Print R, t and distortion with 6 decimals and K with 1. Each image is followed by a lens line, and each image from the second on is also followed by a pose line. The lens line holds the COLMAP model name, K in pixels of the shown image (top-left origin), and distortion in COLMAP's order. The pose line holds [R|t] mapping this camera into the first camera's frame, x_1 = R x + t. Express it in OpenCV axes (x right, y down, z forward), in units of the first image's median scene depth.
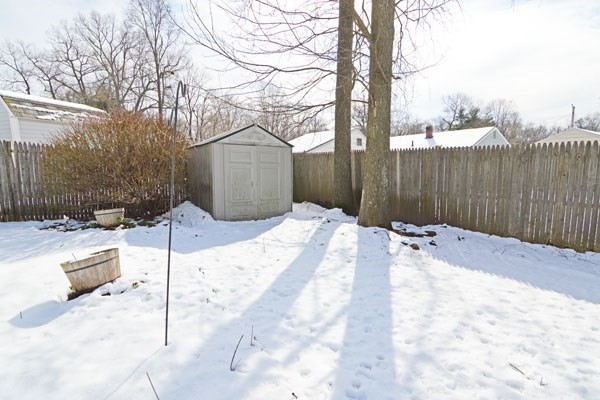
lens RADIAL K [[329.6, 0, 325.0], [0, 329.6, 202.2], [0, 0, 1]] dist [-0.014409, -0.002500]
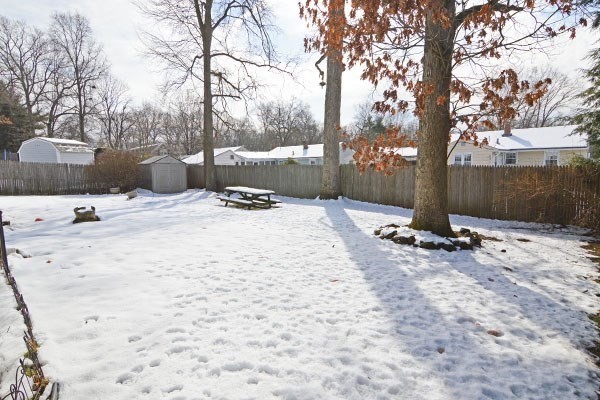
lens RADIAL K [[298.6, 0, 296.3], [0, 298.6, 199.7], [0, 0, 1]] dist [-0.008762, -0.001222]
pose [[0.984675, -0.025984, 0.172455, 0.026720], [0.027228, 0.999617, -0.004851, 0.010846], [-0.172263, 0.009472, 0.985005, -0.109486]]
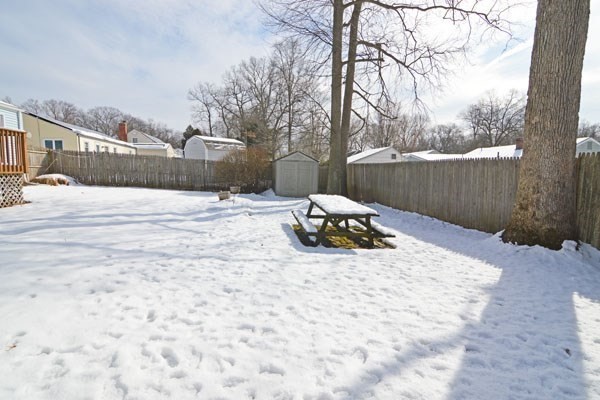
lens RADIAL K [[298.6, 0, 296.3], [0, 298.6, 199.7], [0, 0, 1]] dist [-0.008762, -0.001222]
pose [[0.902502, 0.055869, -0.427047, 0.045930], [-0.065844, 0.997793, -0.008614, 0.006586], [0.425623, 0.035893, 0.904188, -0.053561]]
